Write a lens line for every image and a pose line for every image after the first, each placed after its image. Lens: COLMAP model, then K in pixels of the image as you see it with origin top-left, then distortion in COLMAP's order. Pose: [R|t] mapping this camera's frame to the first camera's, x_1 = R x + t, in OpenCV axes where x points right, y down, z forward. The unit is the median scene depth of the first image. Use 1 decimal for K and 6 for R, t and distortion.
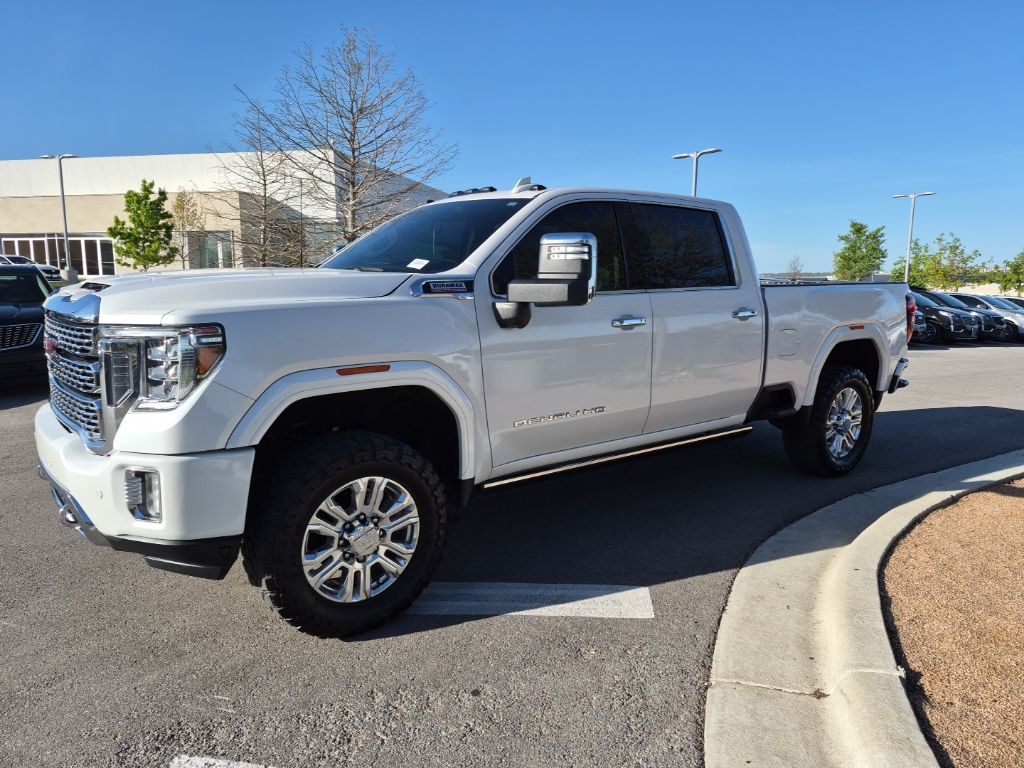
lens RADIAL K [[706.9, 0, 511.6], [0, 706.9, 379.4], [0, 0, 1]] dist [0.075735, -0.069446]
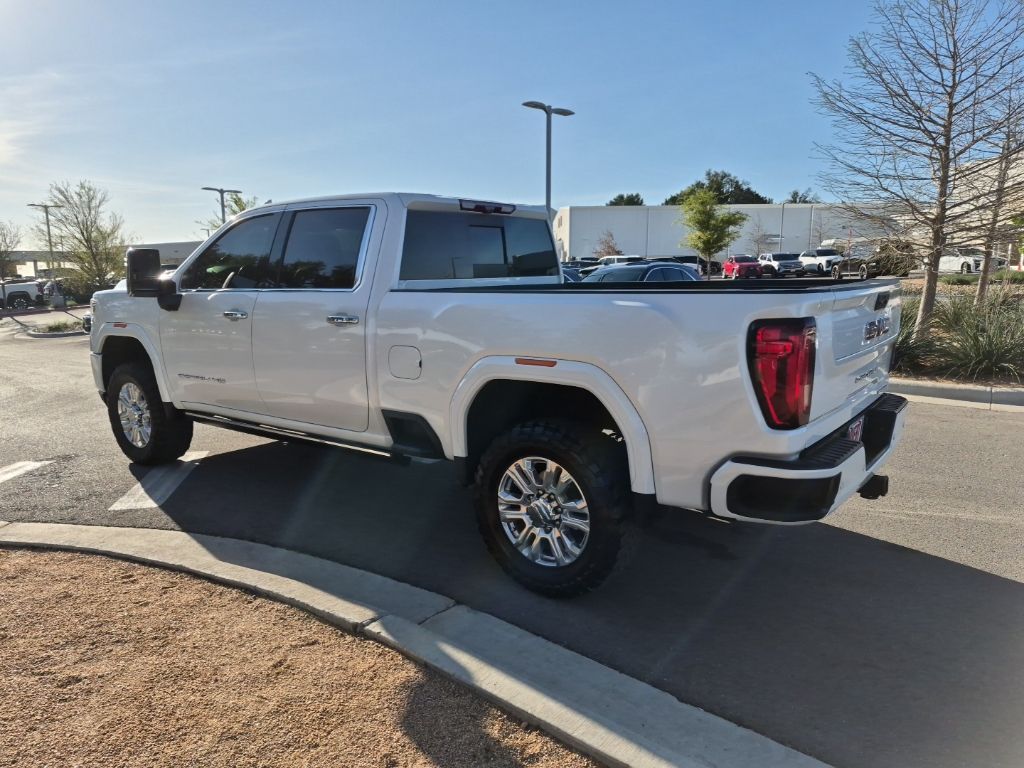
lens RADIAL K [[706.9, 0, 506.8], [0, 706.9, 387.6], [0, 0, 1]] dist [0.075735, -0.069446]
pose [[0.245449, 0.152308, -0.957370, 1.736383], [-0.129740, 0.983857, 0.123259, -0.199859], [0.960688, 0.093955, 0.261247, 1.341607]]
